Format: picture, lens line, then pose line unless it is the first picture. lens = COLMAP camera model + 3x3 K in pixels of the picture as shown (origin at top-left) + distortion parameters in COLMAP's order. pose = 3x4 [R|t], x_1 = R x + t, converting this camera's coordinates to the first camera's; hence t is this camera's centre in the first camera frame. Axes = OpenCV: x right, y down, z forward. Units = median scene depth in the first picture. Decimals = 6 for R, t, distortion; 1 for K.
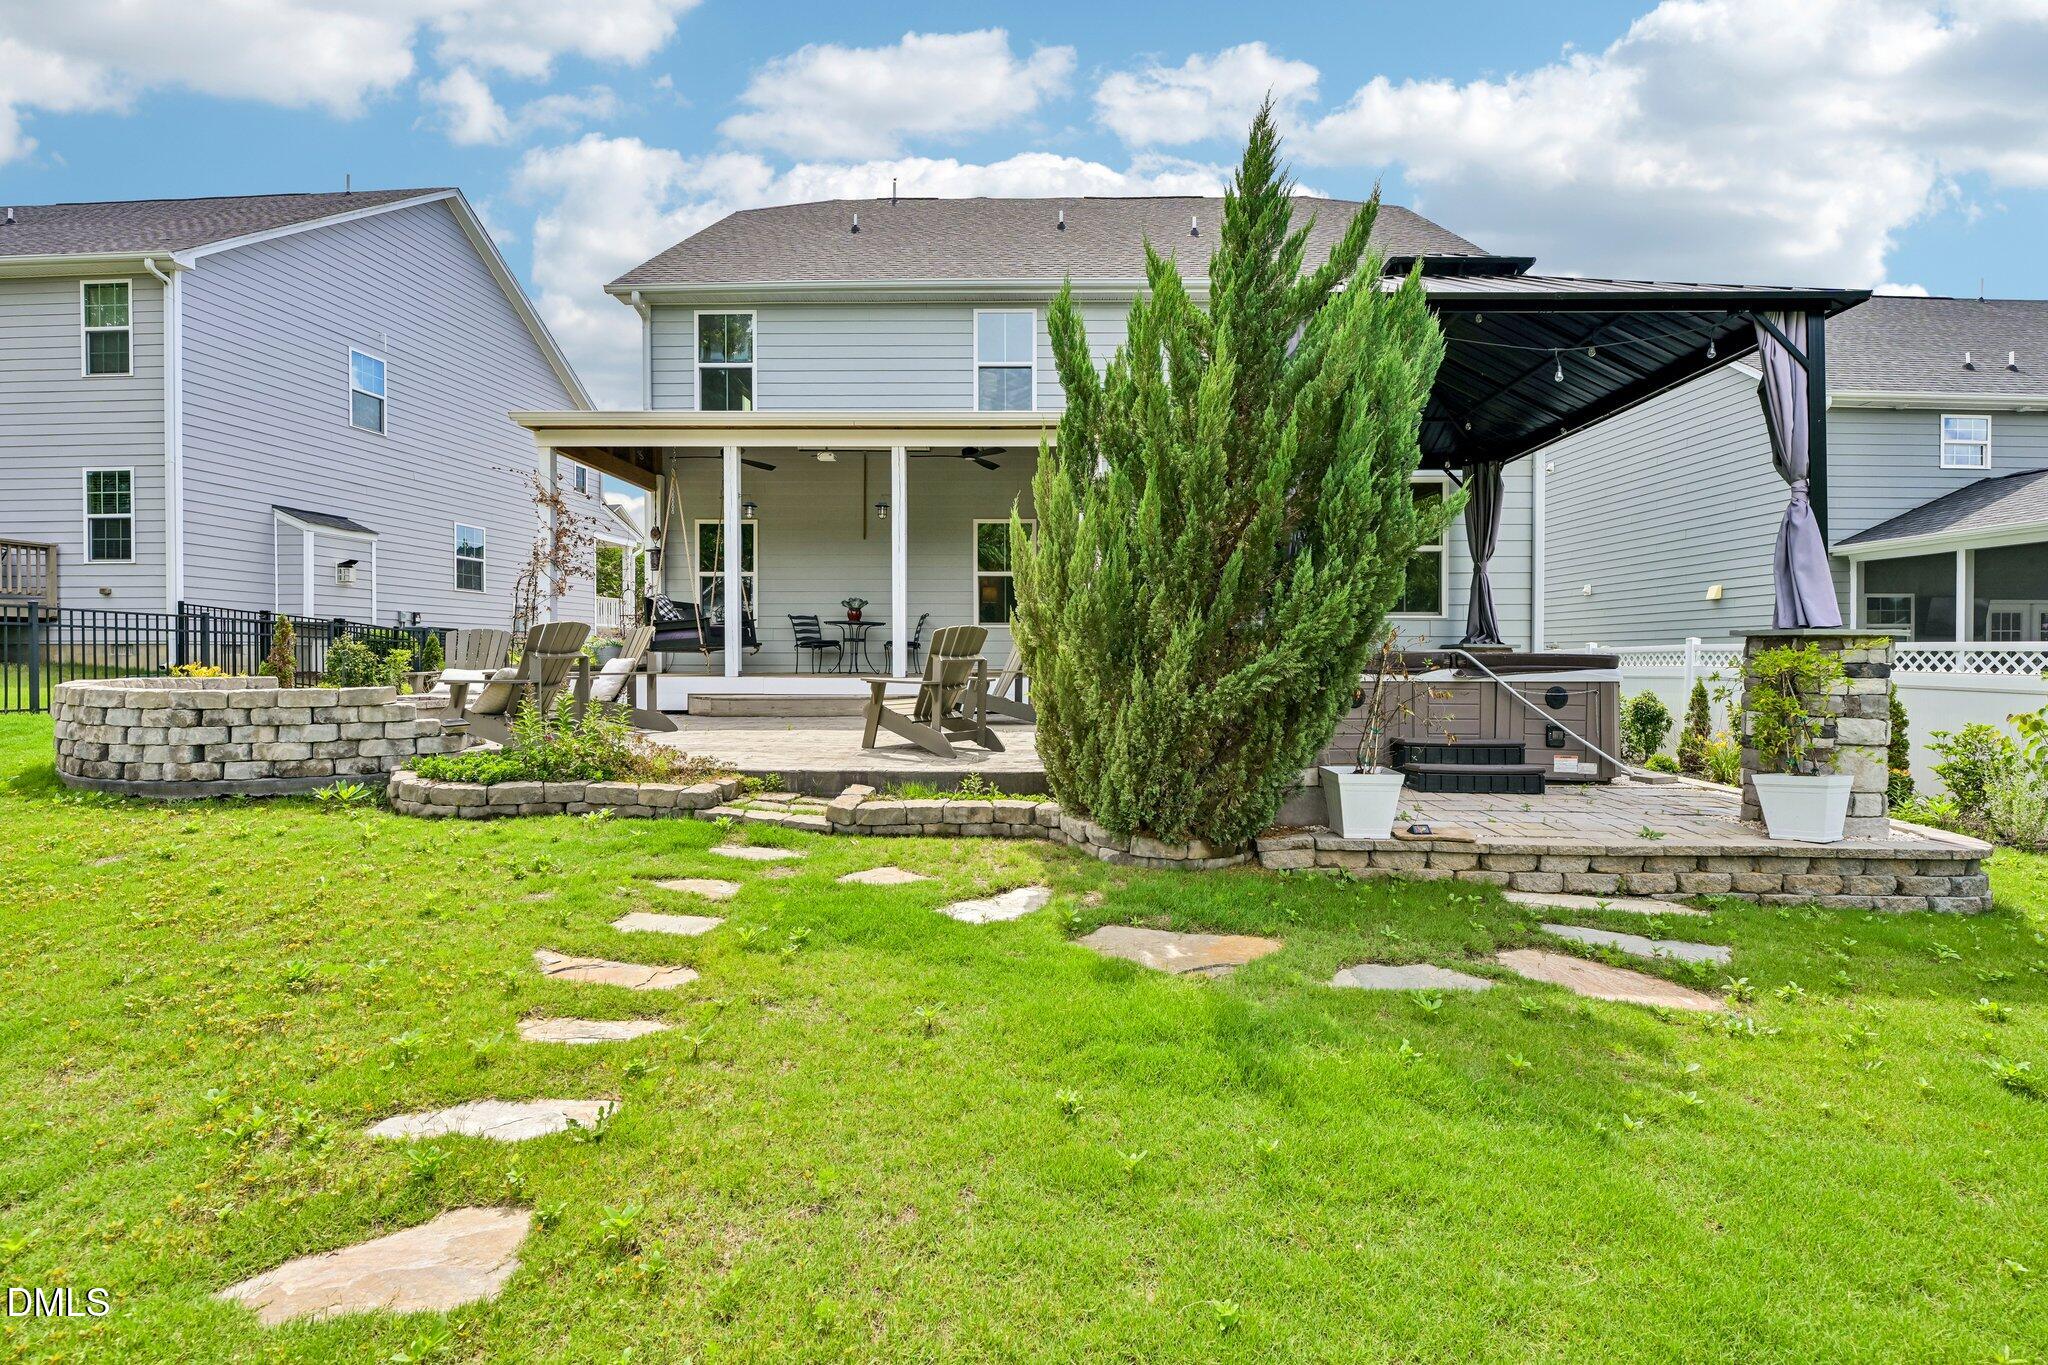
lens RADIAL K [[895.8, 0, 1034.3], [0, 895.8, 658.2], [0, 0, 1]] dist [-0.003240, -0.000167]
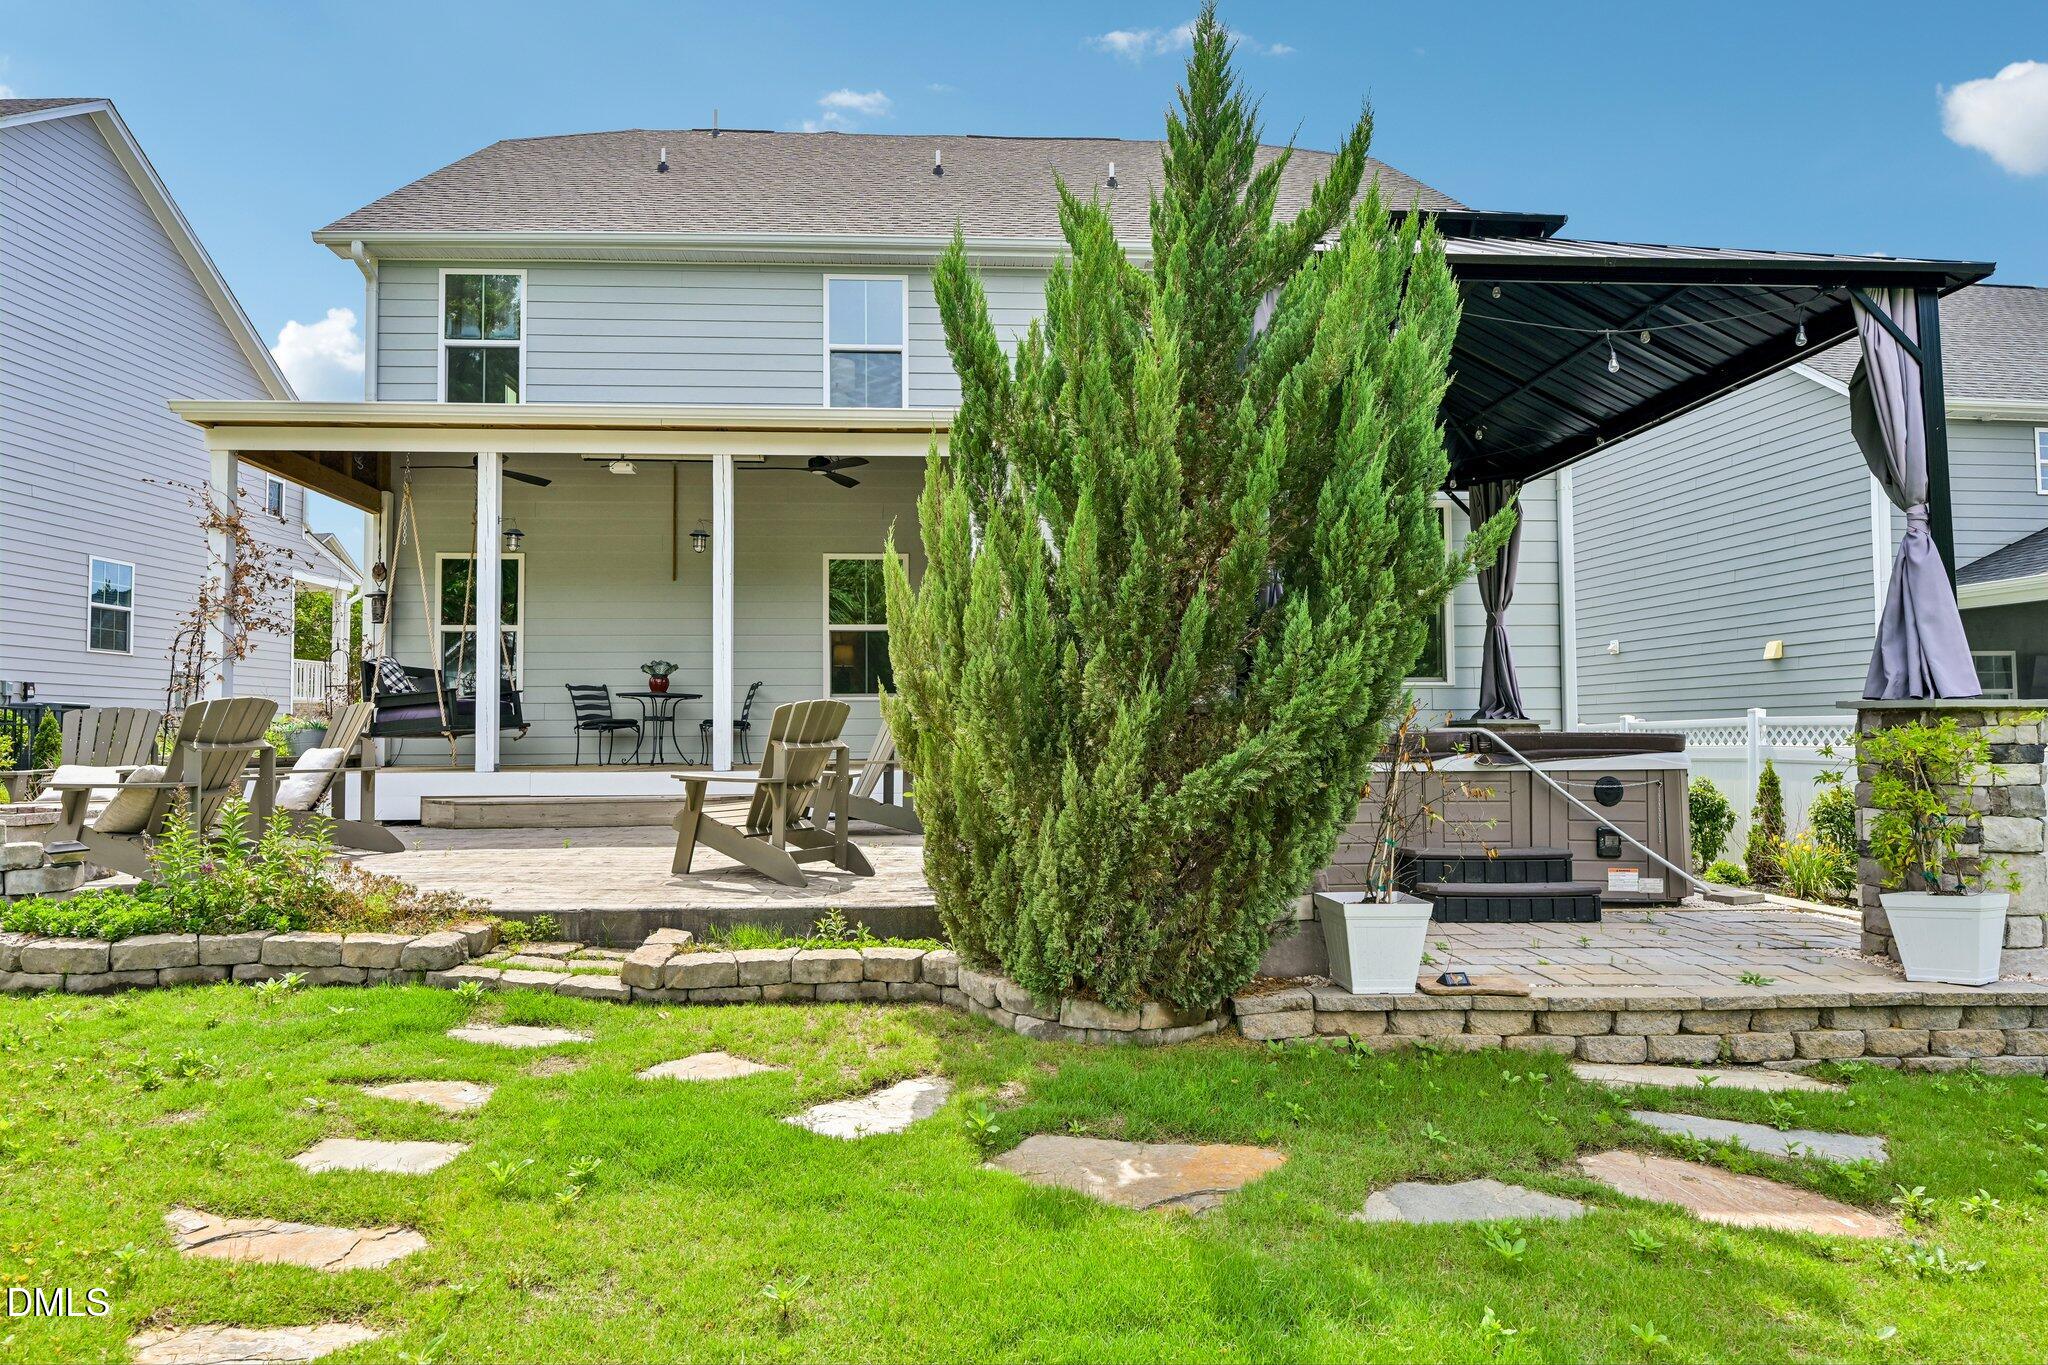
lens RADIAL K [[1313.8, 0, 1024.0], [0, 1313.8, 682.5], [0, 0, 1]] dist [-0.004098, 0.000945]
pose [[0.998007, -0.003499, 0.063012, 0.018064], [0.006826, 0.998589, -0.052670, 0.005610], [-0.062739, 0.052996, 0.996622, -0.052512]]
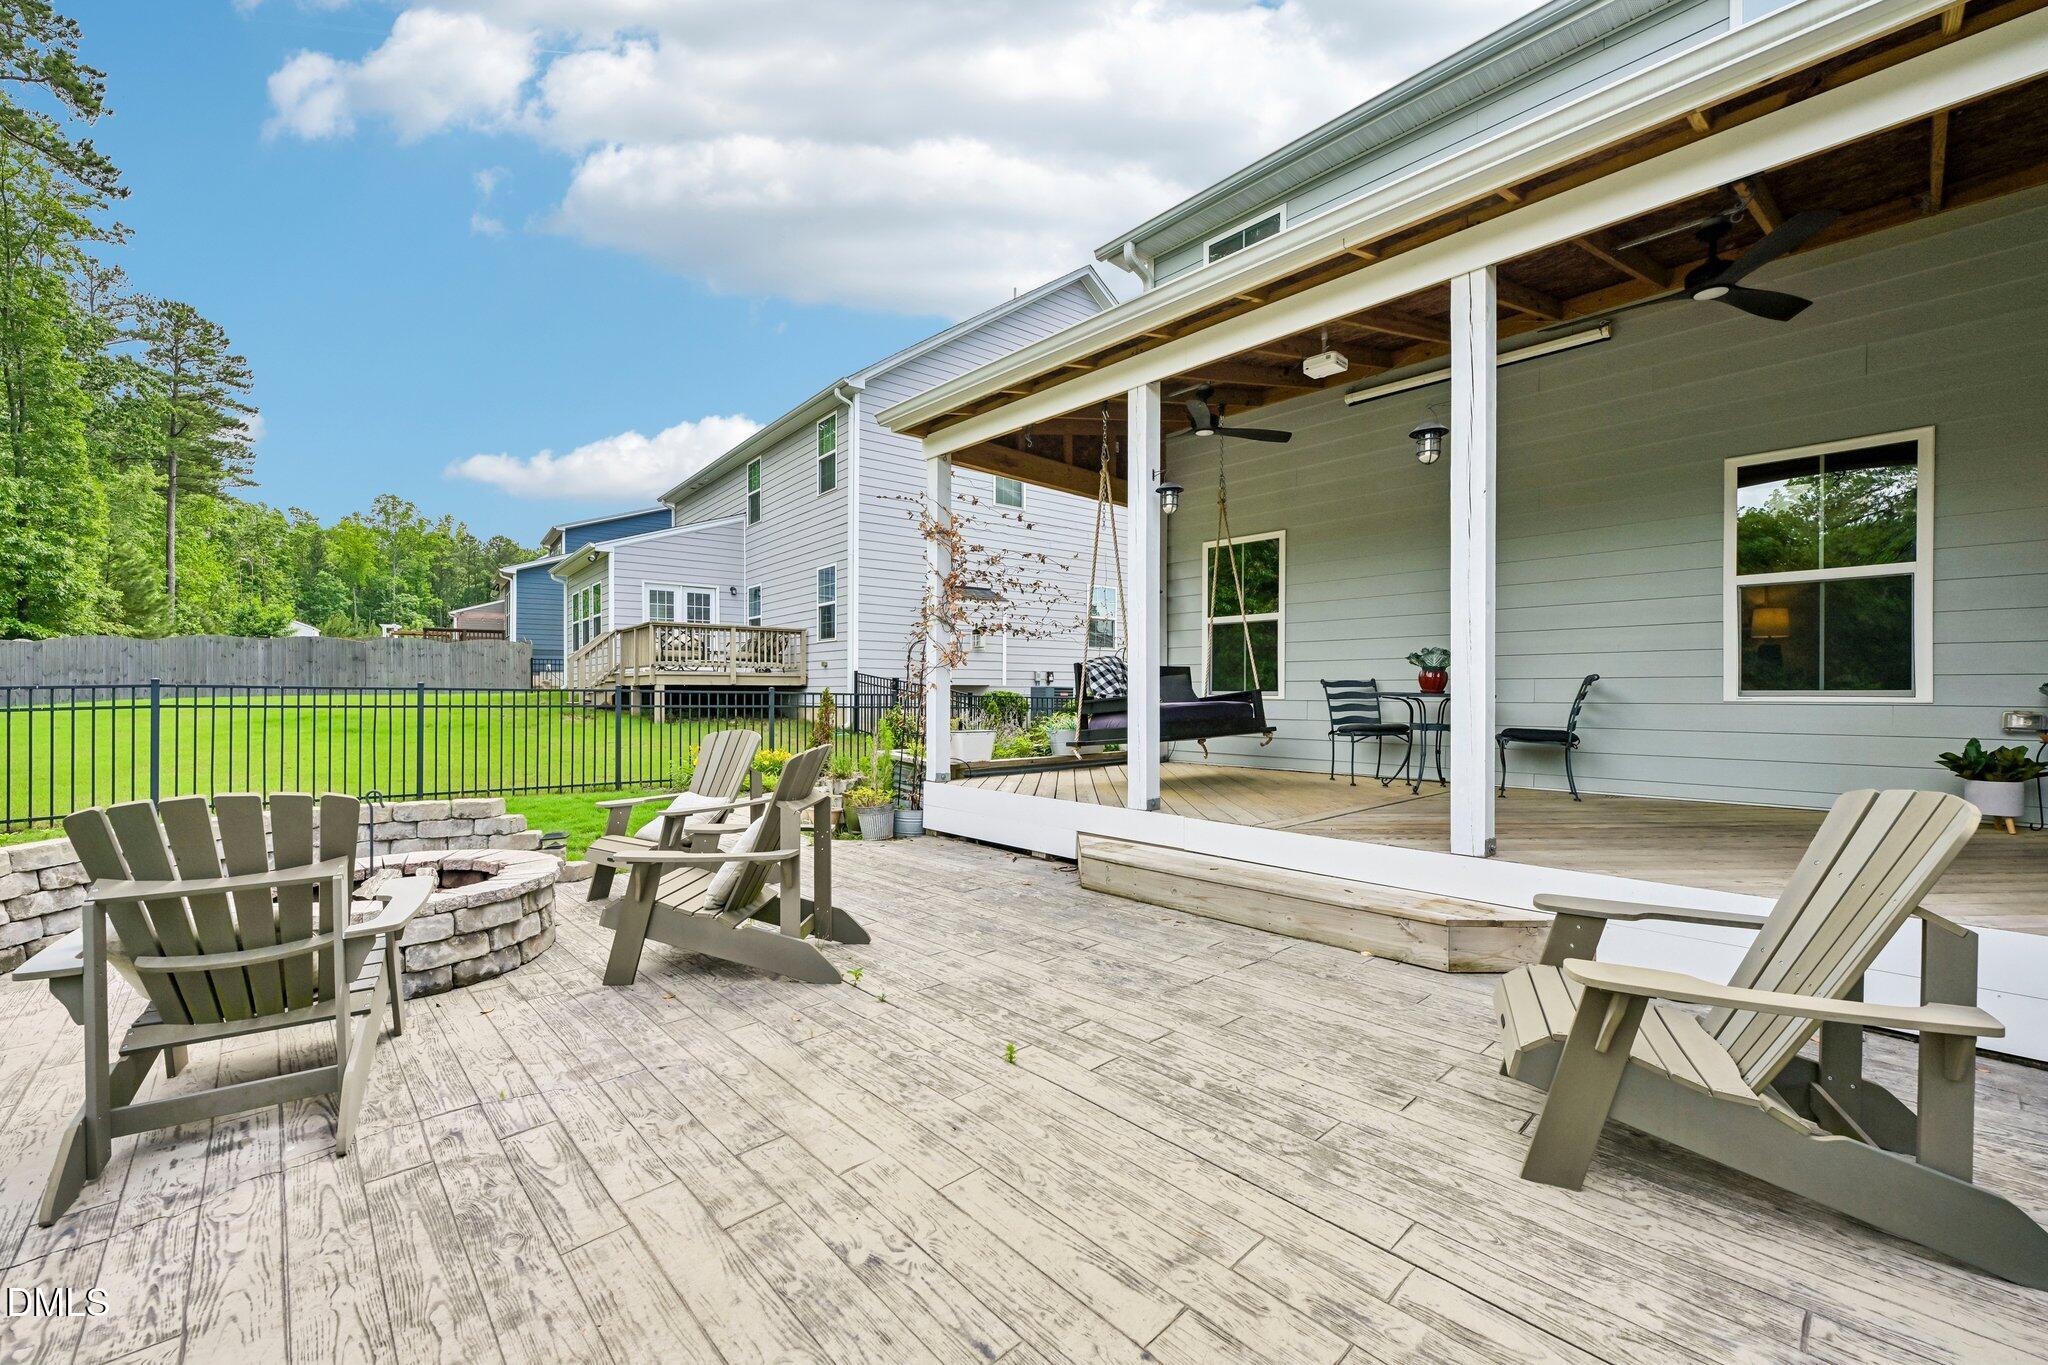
lens RADIAL K [[817.2, 0, 1020.0], [0, 817.2, 703.6], [0, 0, 1]] dist [-0.001187, -0.000011]
pose [[0.686618, 0.010101, -0.726948, -0.010130], [-0.003507, 0.999938, 0.010582, -0.025527], [0.727010, -0.004717, 0.686611, 0.323038]]
